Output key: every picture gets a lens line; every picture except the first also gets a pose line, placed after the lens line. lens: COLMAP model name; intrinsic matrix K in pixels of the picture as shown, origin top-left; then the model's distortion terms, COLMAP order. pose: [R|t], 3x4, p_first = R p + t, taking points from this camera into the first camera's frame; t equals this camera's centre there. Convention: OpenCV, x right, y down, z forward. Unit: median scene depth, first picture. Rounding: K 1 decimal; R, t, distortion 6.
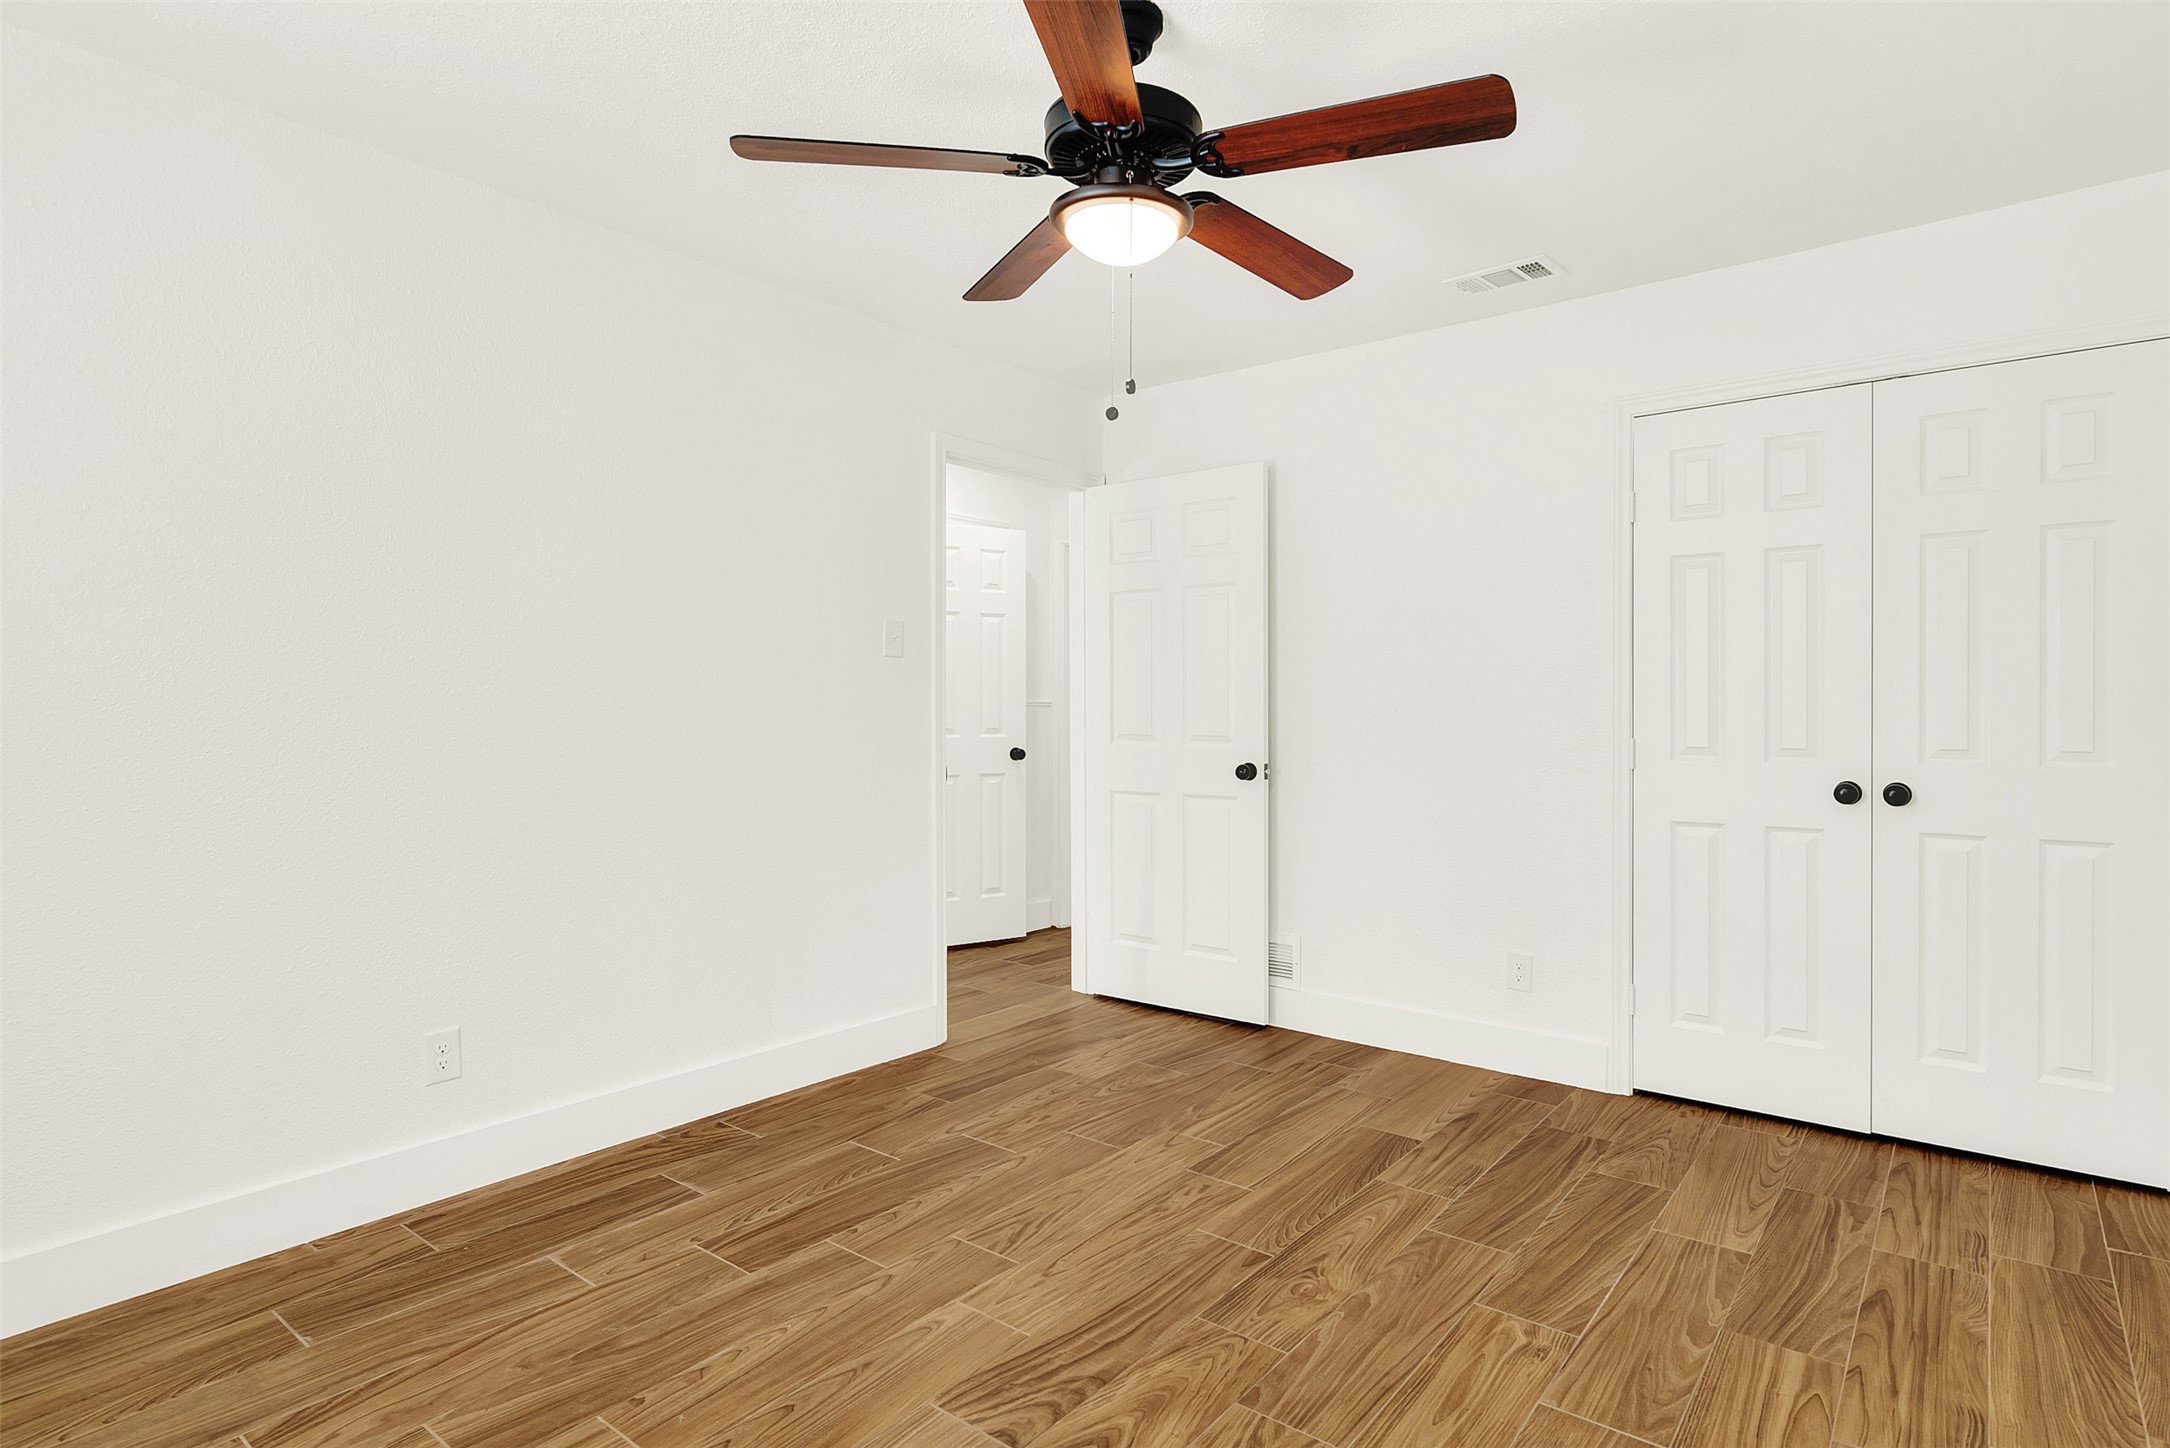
lens RADIAL K [[1121.4, 0, 1101.9], [0, 1121.4, 708.9], [0, 0, 1]] dist [-0.004722, 0.001728]
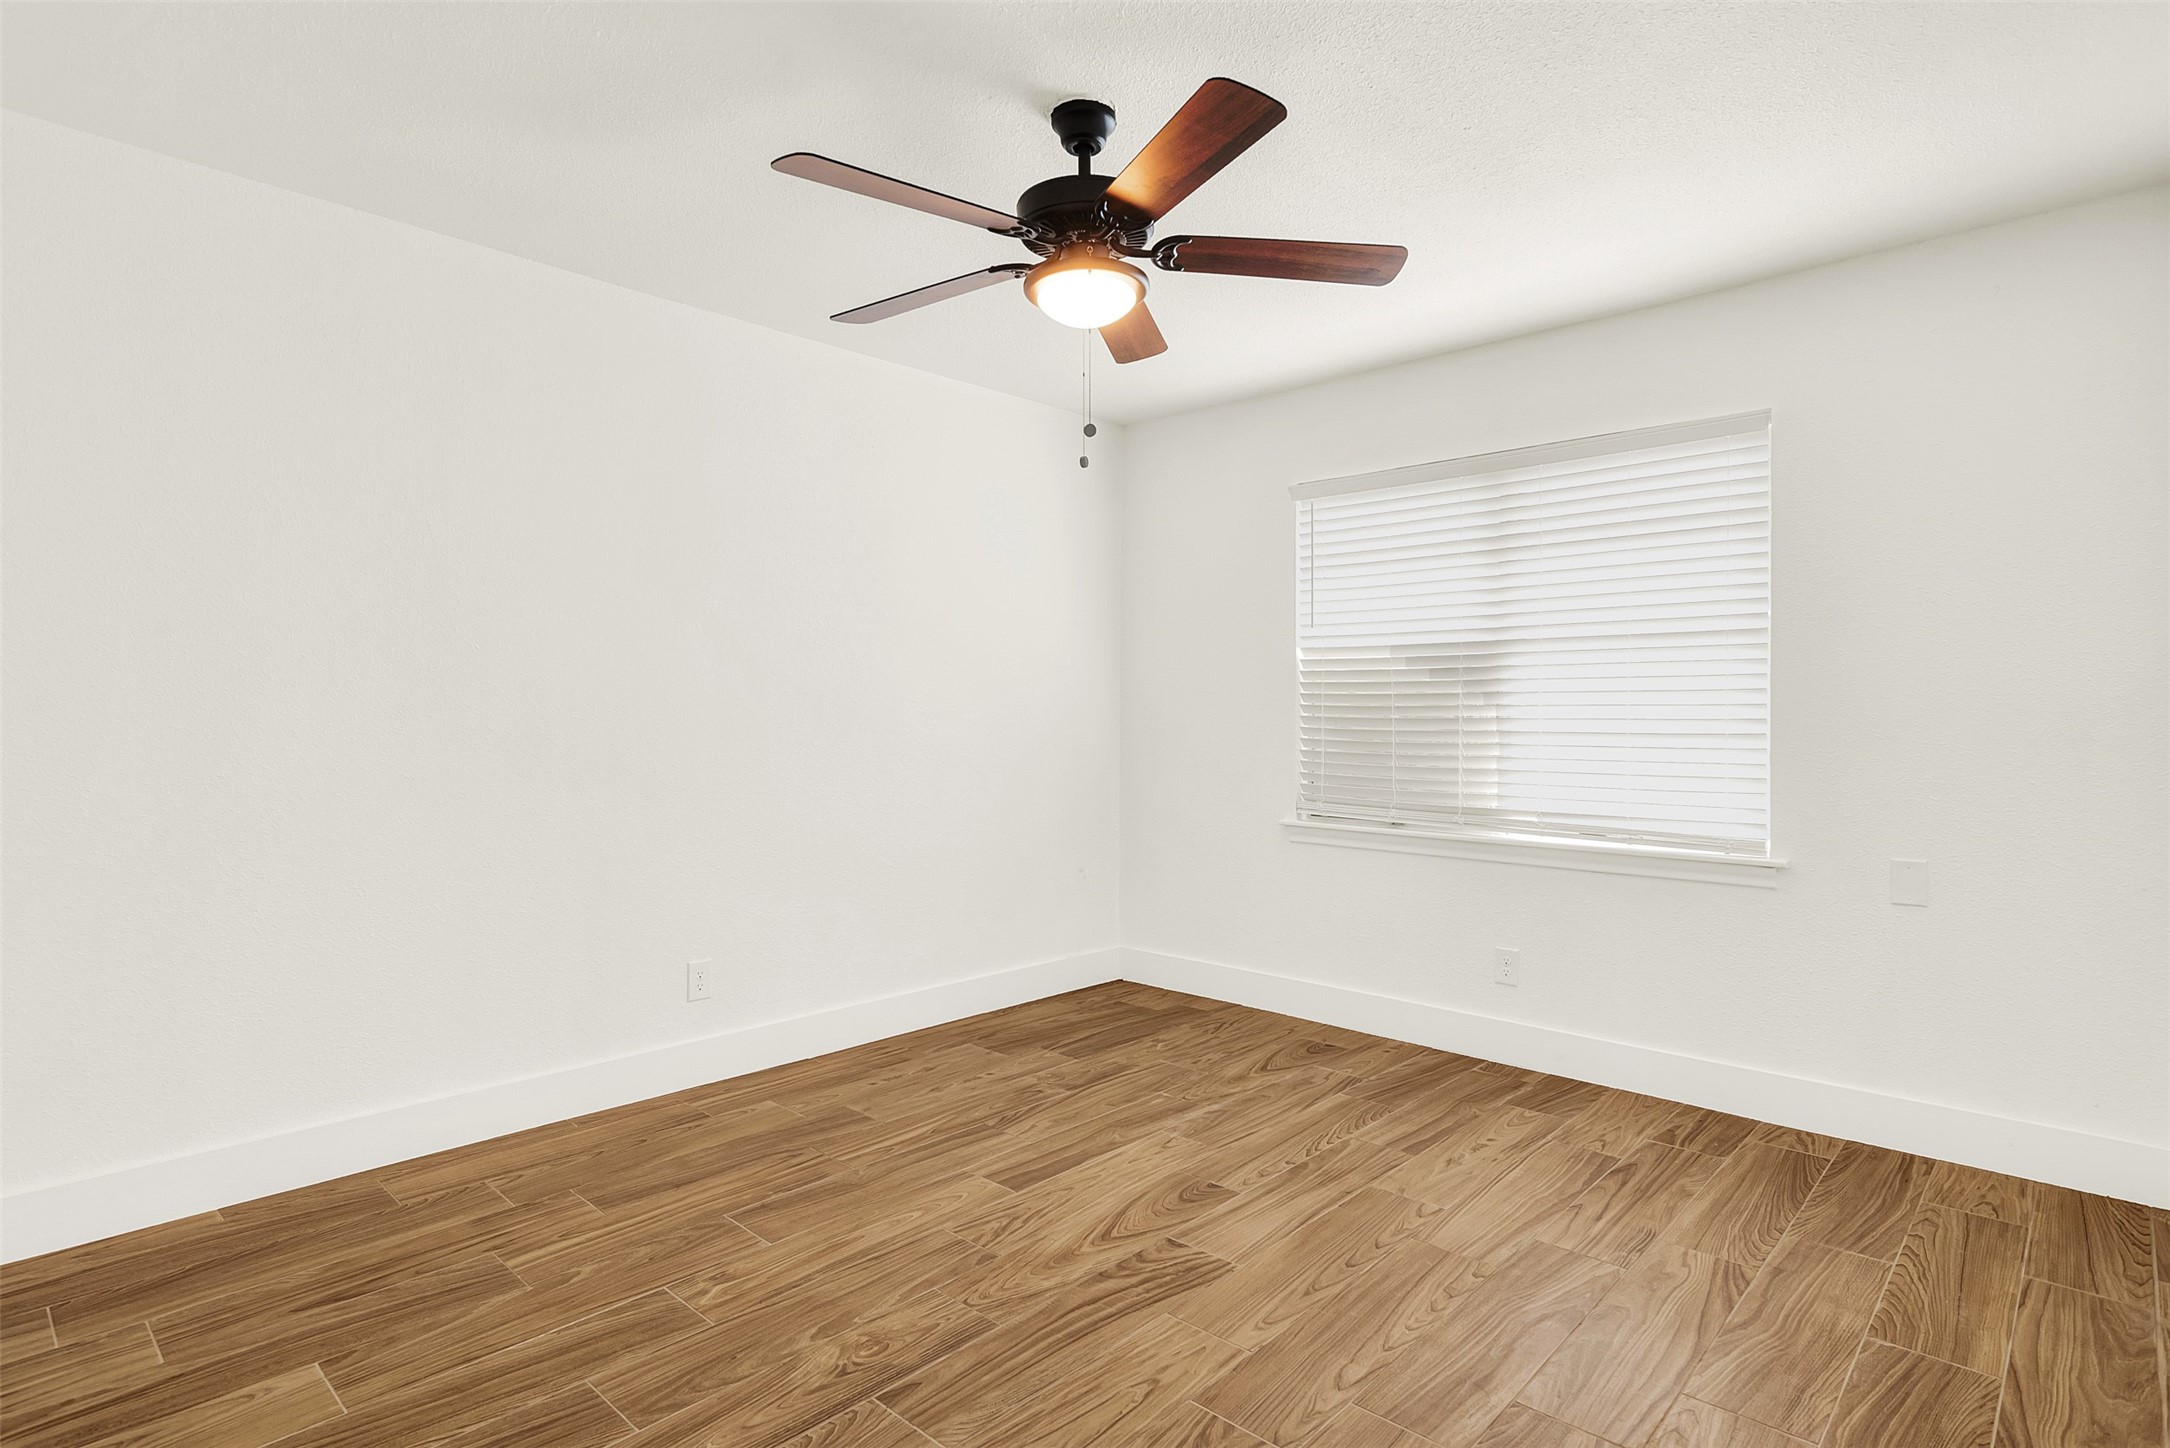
lens RADIAL K [[1121.4, 0, 1101.9], [0, 1121.4, 708.9], [0, 0, 1]] dist [-0.004722, 0.001728]
pose [[-0.998037, -0.003007, 0.062557, -0.066701], [-0.002804, 0.999990, 0.003346, -0.010647], [-0.062566, 0.003164, -0.998036, 2.010473]]
